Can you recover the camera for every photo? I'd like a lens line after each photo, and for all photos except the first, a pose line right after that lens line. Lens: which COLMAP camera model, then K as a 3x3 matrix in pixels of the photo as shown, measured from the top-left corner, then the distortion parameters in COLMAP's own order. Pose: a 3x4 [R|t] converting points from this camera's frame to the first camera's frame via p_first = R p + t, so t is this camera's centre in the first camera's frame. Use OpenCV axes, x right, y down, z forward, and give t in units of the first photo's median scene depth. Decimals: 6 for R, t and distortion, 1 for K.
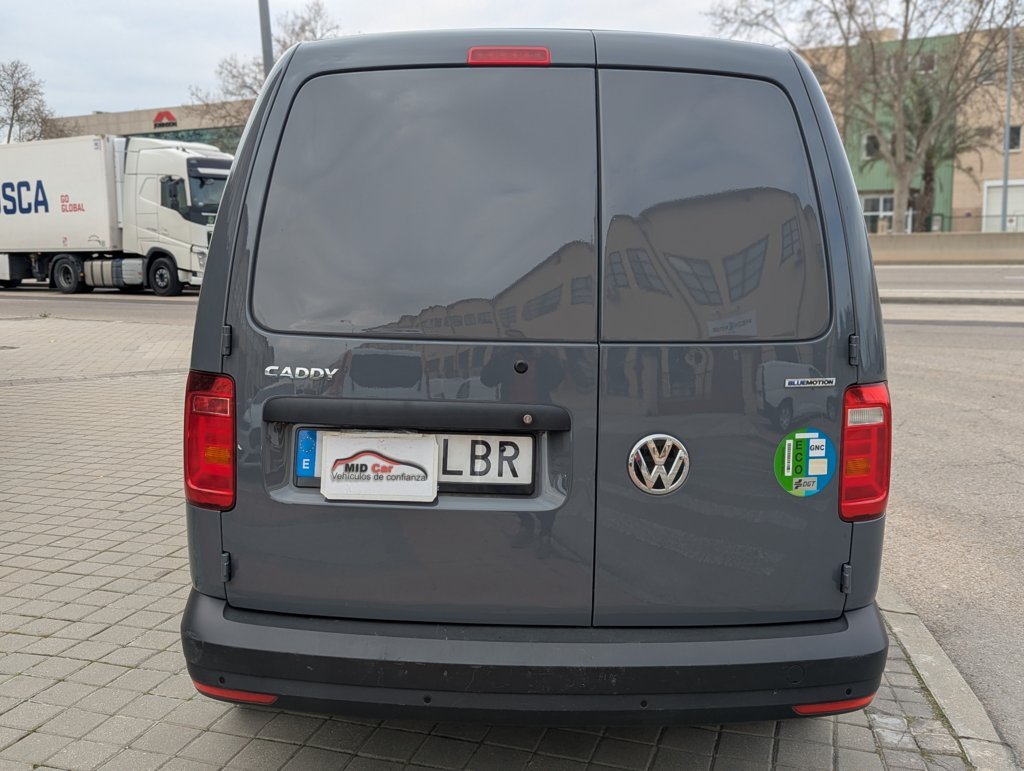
lens RADIAL K [[1129.1, 0, 495.5], [0, 1129.1, 383.1], [0, 0, 1]] dist [0.107449, -0.214809]
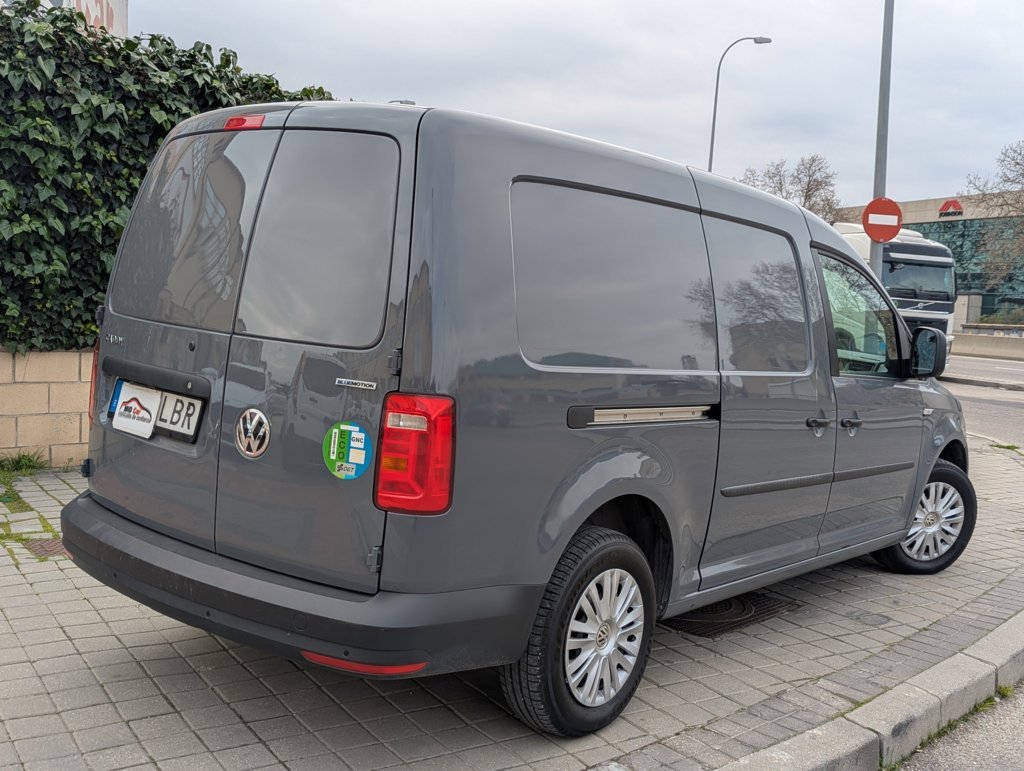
lens RADIAL K [[1129.1, 0, 495.5], [0, 1129.1, 383.1], [0, 0, 1]] dist [0.107449, -0.214809]
pose [[0.763315, 0.106064, -0.637260, 1.139138], [-0.155039, 0.987678, -0.021320, 0.001282], [0.627147, 0.115074, 0.770354, 0.177505]]
